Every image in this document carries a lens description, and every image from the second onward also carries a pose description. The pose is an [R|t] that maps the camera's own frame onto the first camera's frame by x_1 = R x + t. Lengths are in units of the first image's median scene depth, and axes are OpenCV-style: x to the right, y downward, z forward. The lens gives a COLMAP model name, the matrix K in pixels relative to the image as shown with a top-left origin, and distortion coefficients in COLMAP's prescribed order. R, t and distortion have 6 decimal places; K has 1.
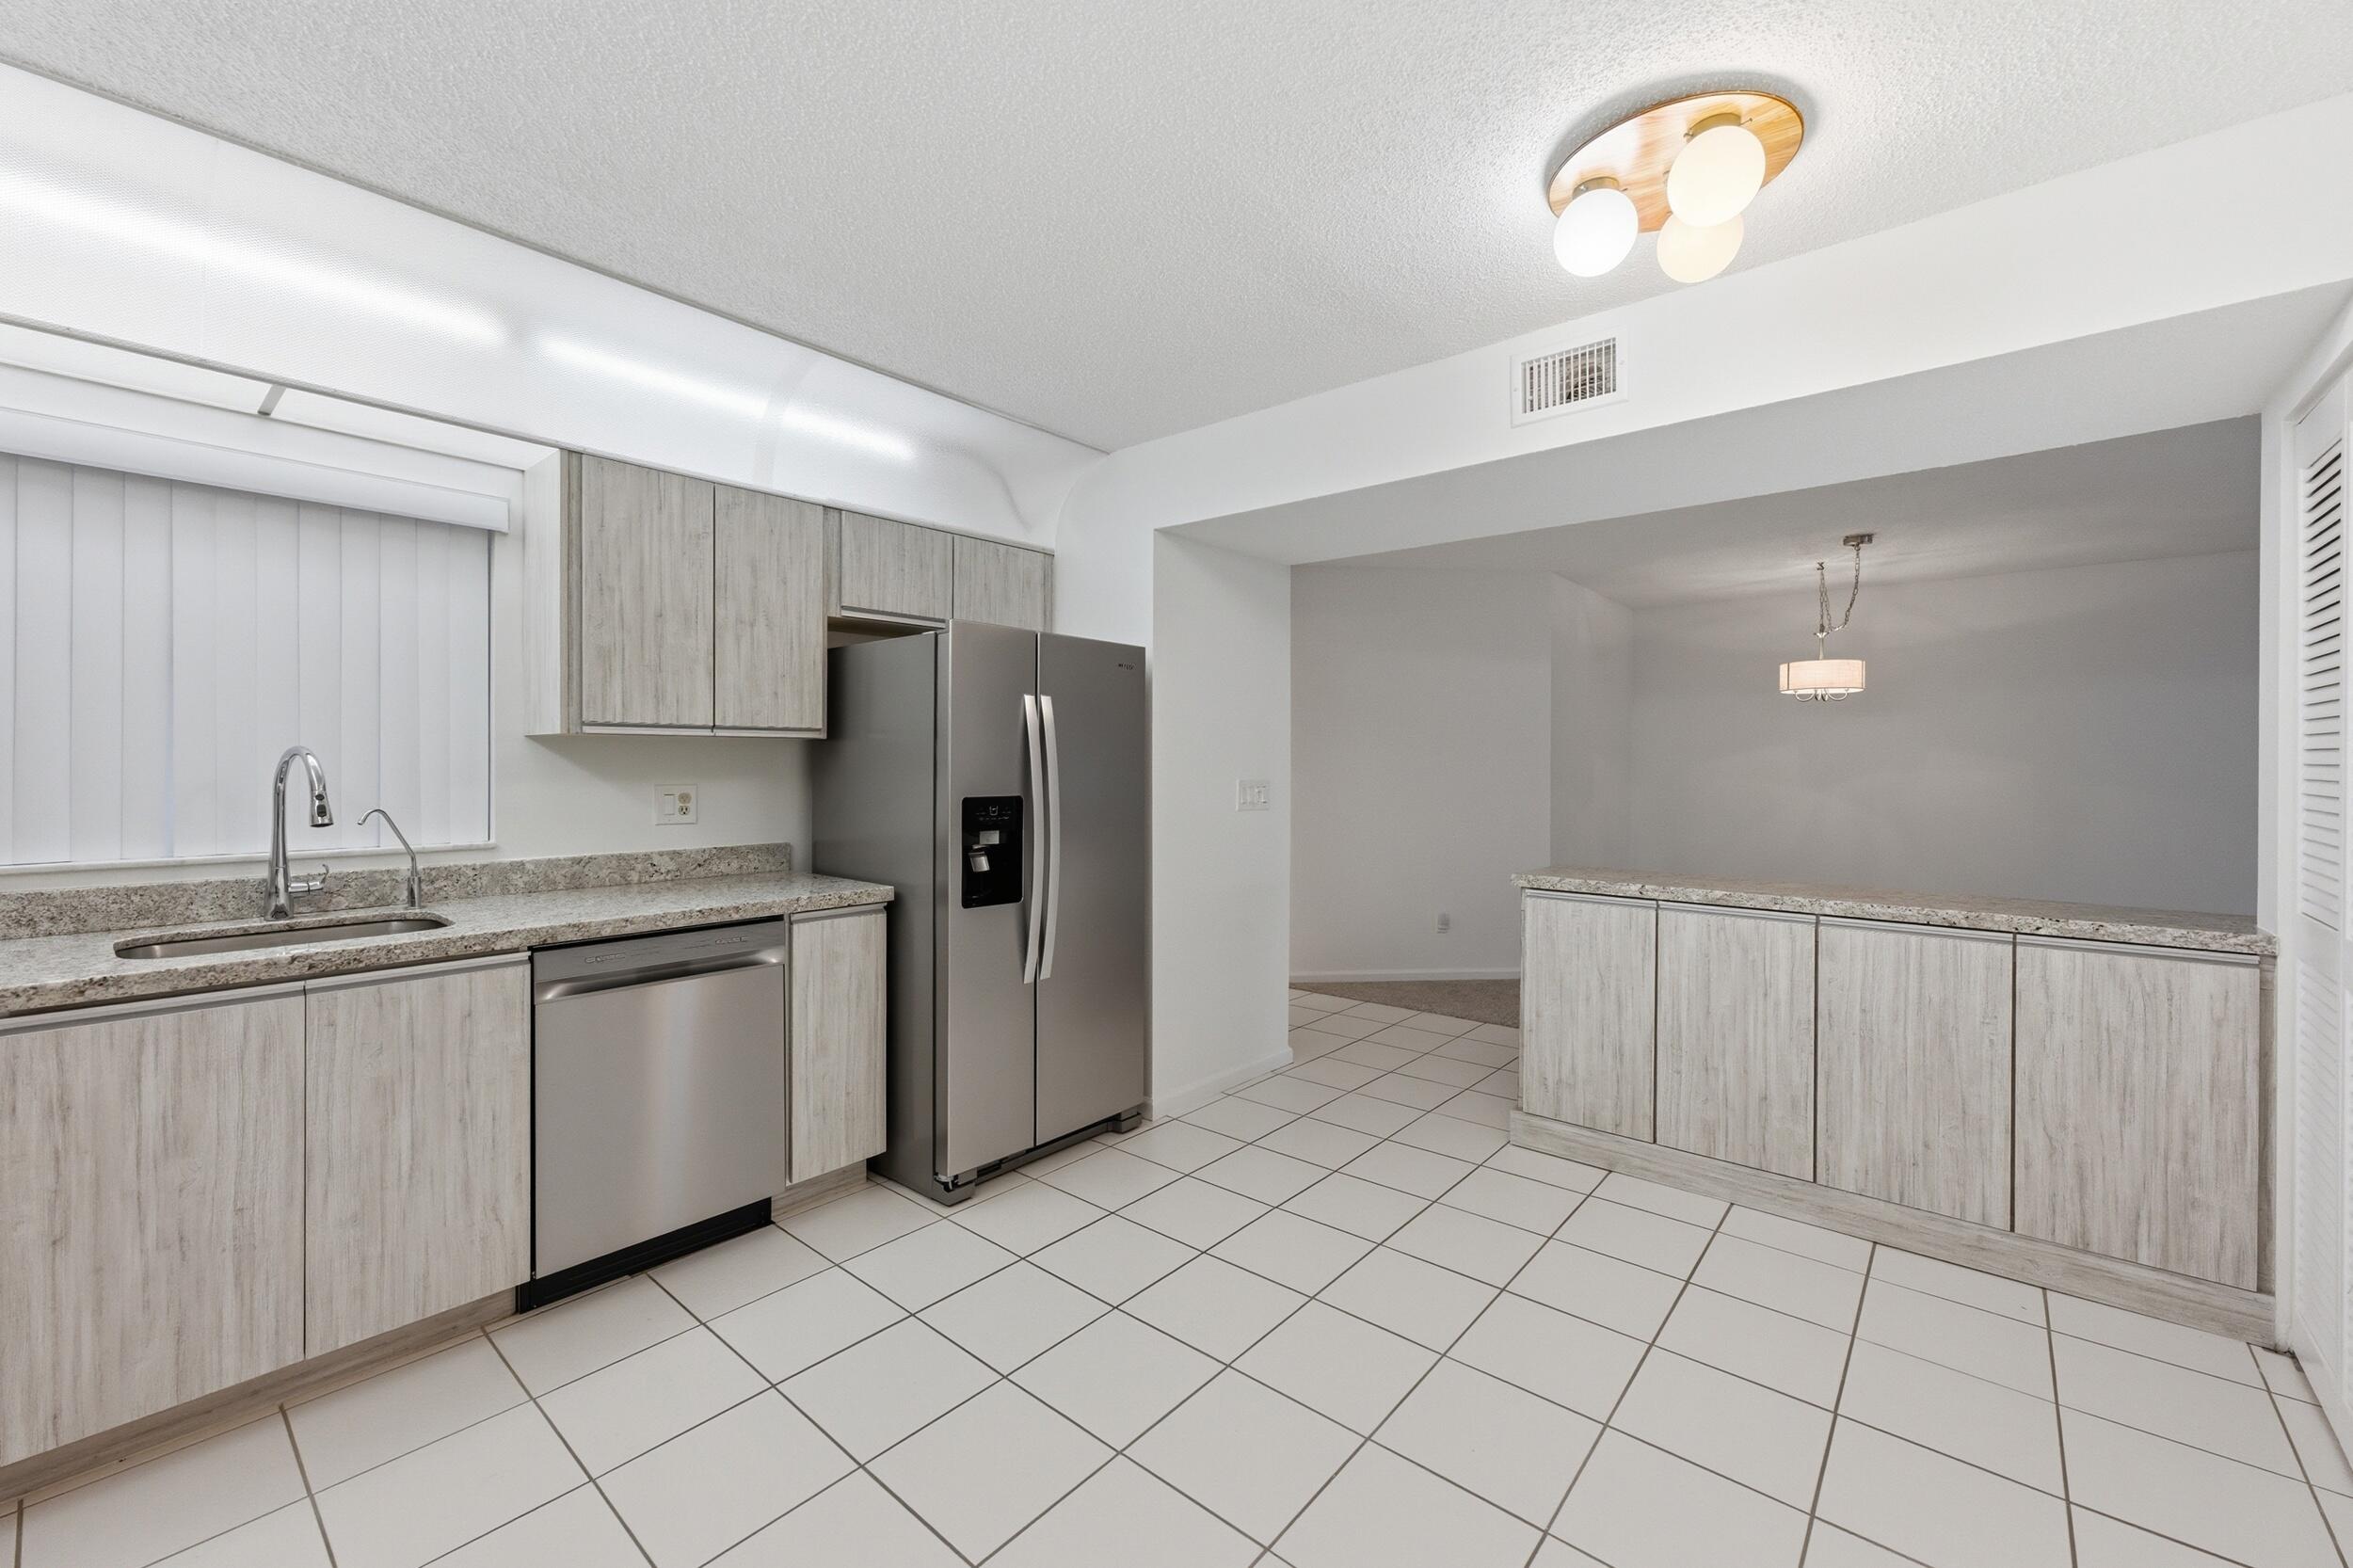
lens RADIAL K [[951.8, 0, 1163.9], [0, 951.8, 767.1], [0, 0, 1]] dist [0.001149, 0.000489]
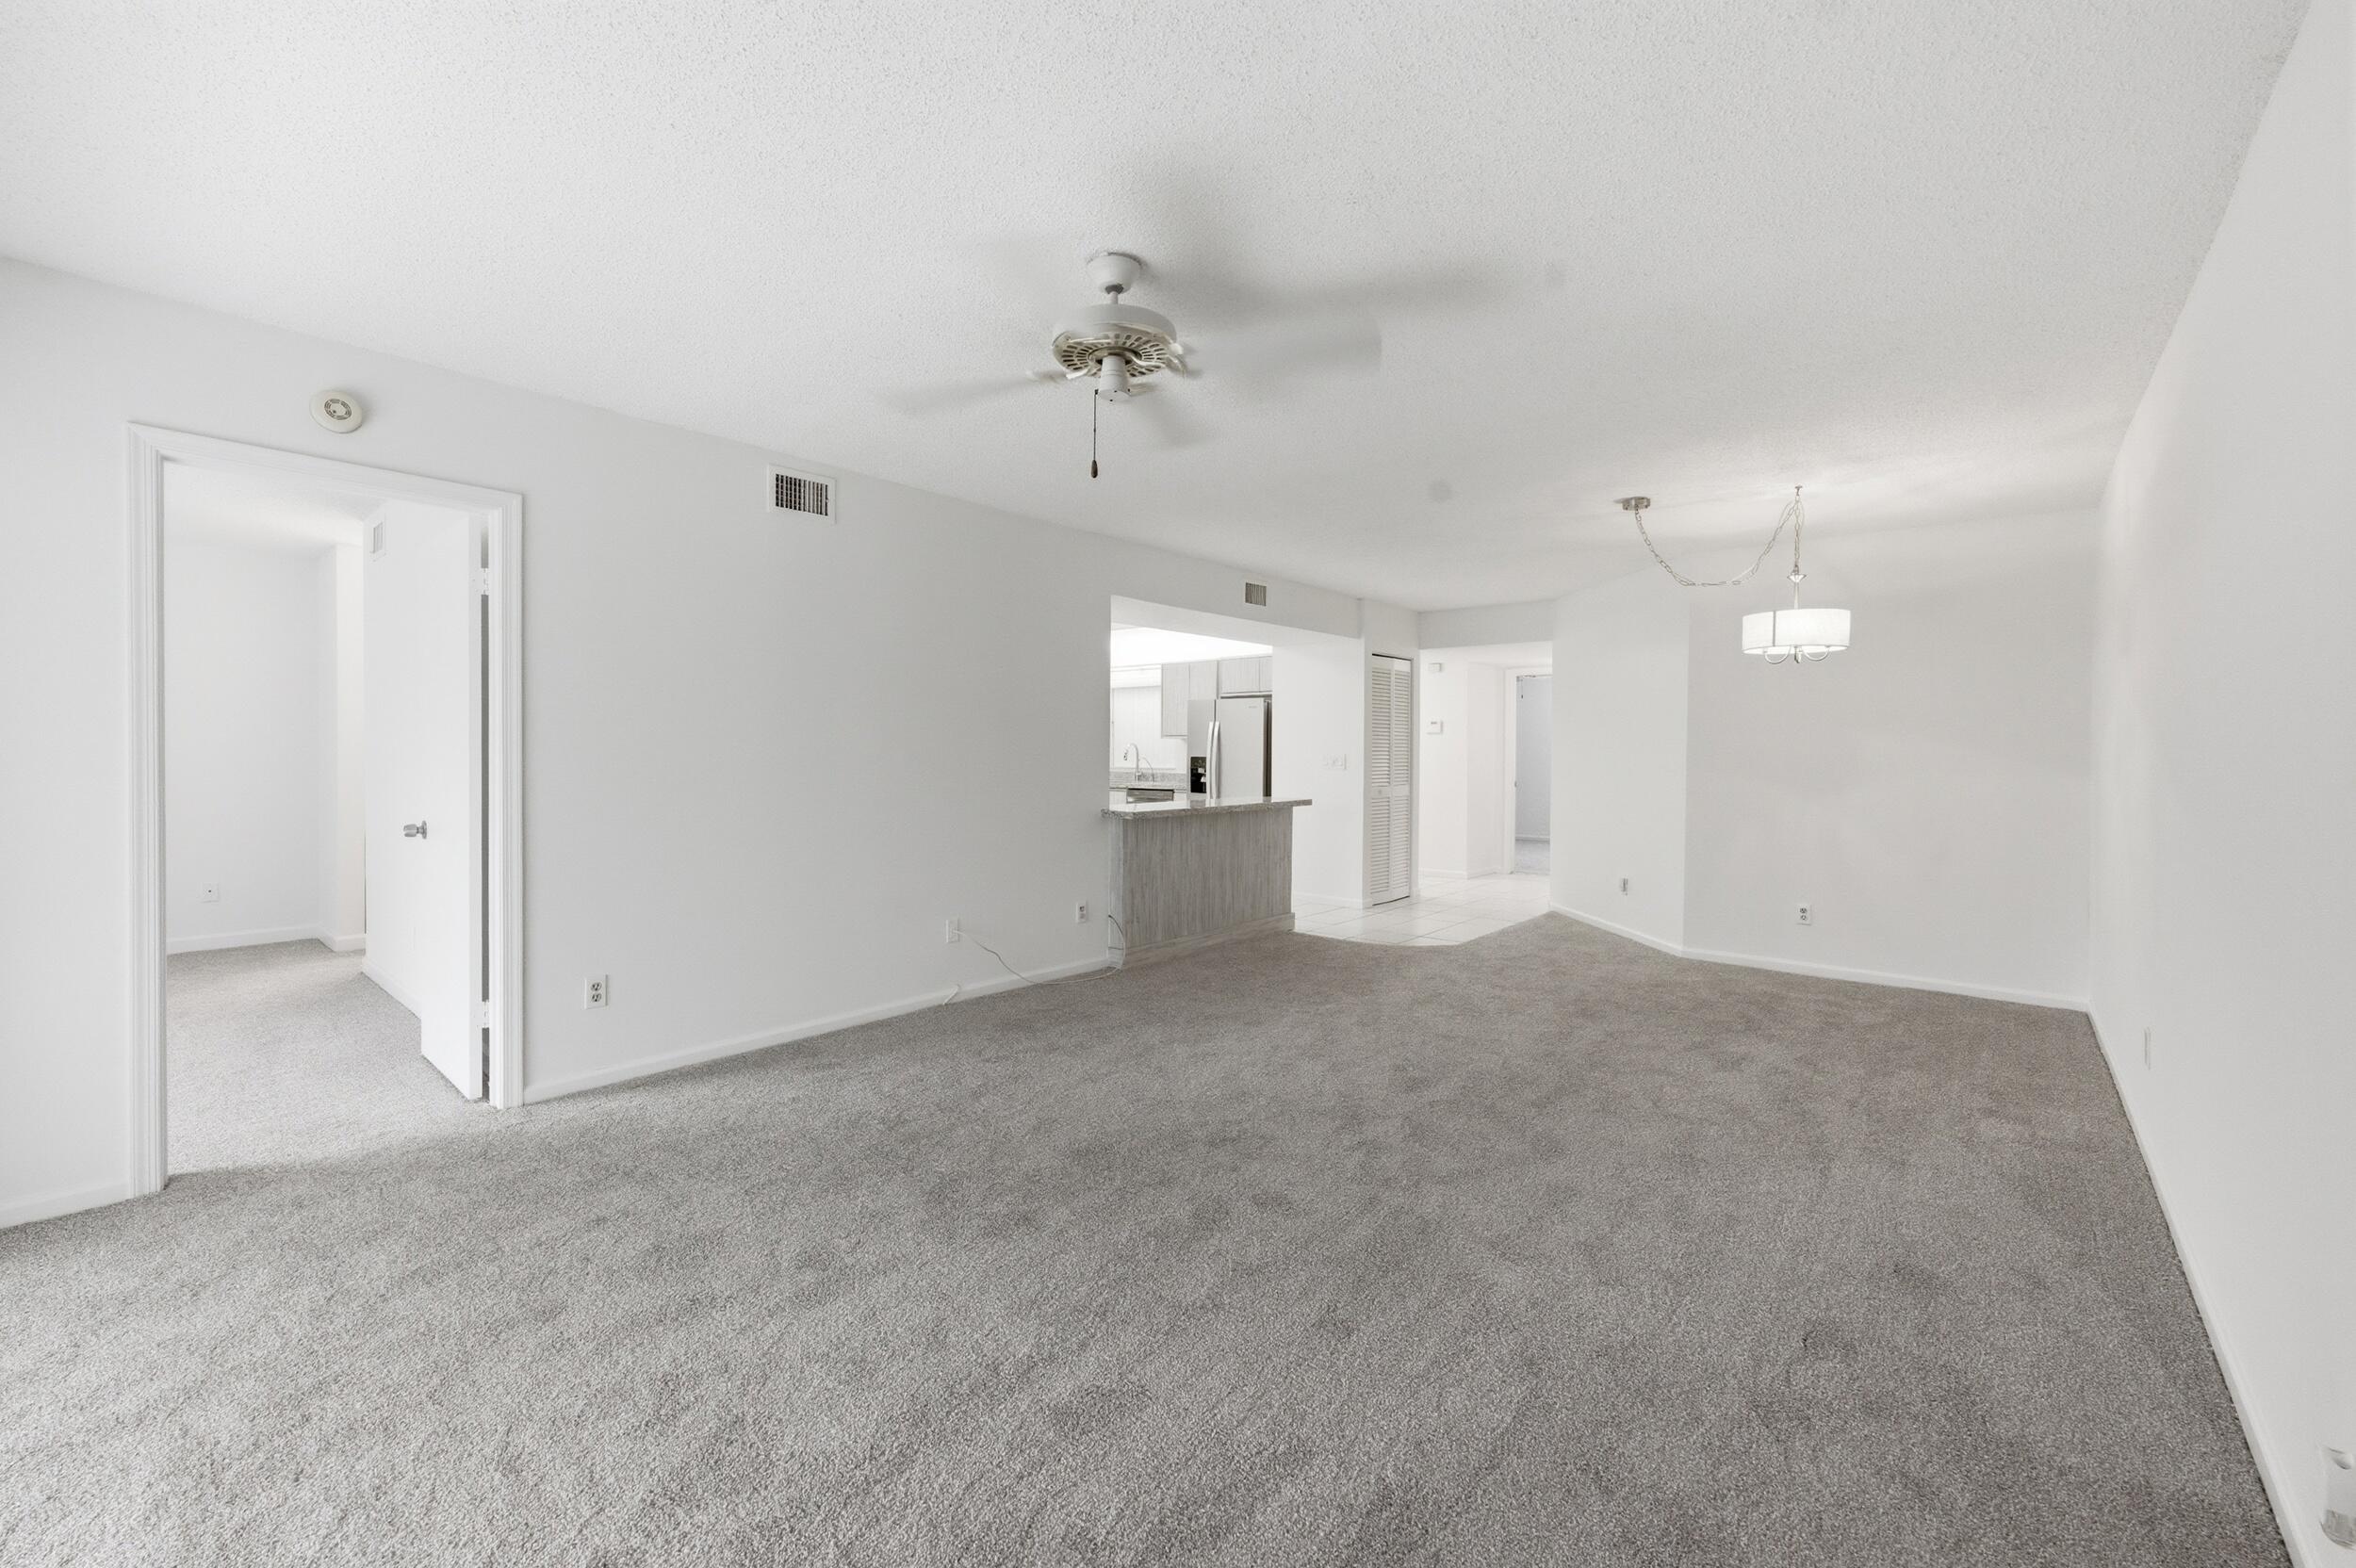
lens RADIAL K [[953.0, 0, 1165.4], [0, 953.0, 767.1], [0, 0, 1]] dist [0.001149, 0.000489]
pose [[-0.015539, 0.013550, -0.999787, 2.950134], [-0.011152, 0.999844, 0.013724, 0.023618], [0.999817, 0.011363, -0.015386, 0.992122]]
